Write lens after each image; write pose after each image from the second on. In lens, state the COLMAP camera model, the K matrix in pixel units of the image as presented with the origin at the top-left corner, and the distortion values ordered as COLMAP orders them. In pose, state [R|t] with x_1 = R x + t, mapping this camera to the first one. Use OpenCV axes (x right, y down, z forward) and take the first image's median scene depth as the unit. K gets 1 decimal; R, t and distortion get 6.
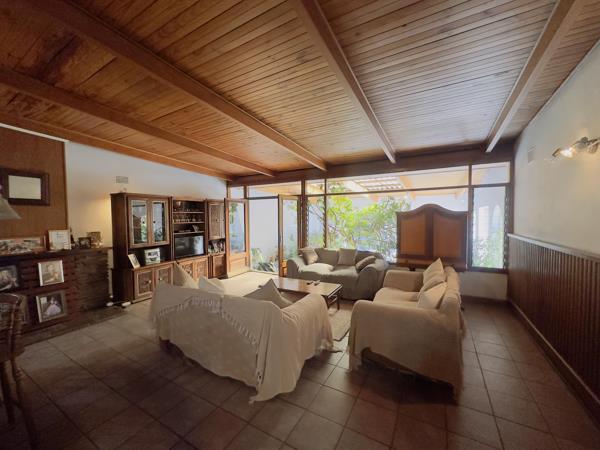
lens RADIAL K [[240.9, 0, 299.0], [0, 240.9, 225.6], [0, 0, 1]] dist [0.001408, 0.000733]
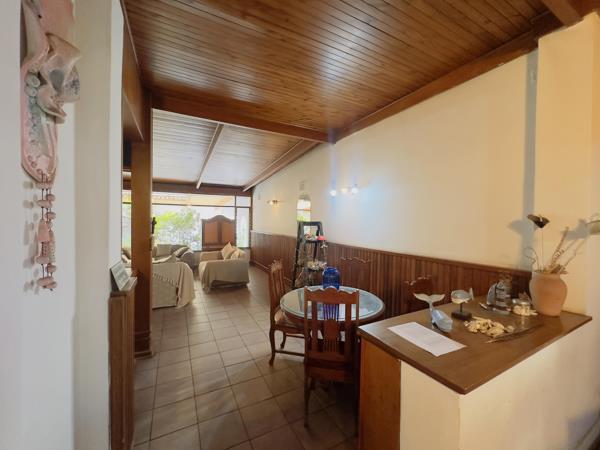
lens RADIAL K [[240.9, 0, 300.3], [0, 240.9, 224.7], [0, 0, 1]] dist [0.001408, 0.000733]
pose [[0.540809, 0.003492, 0.841138, -0.387621], [0.014939, 0.999794, -0.013756, 0.011023], [-0.841013, 0.020005, 0.540645, -0.297751]]
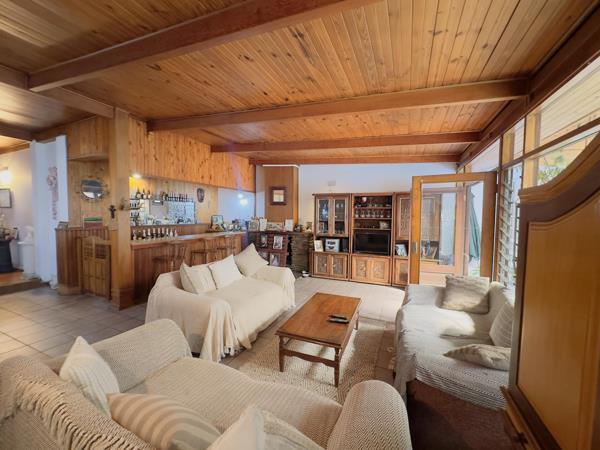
lens RADIAL K [[240.9, 0, 300.9], [0, 240.9, 225.1], [0, 0, 1]] dist [0.001408, 0.000733]
pose [[0.107564, 0.056636, -0.992584, 0.768273], [-0.048250, 0.997497, 0.051688, -0.035578], [0.993027, 0.042333, 0.110028, 0.979875]]
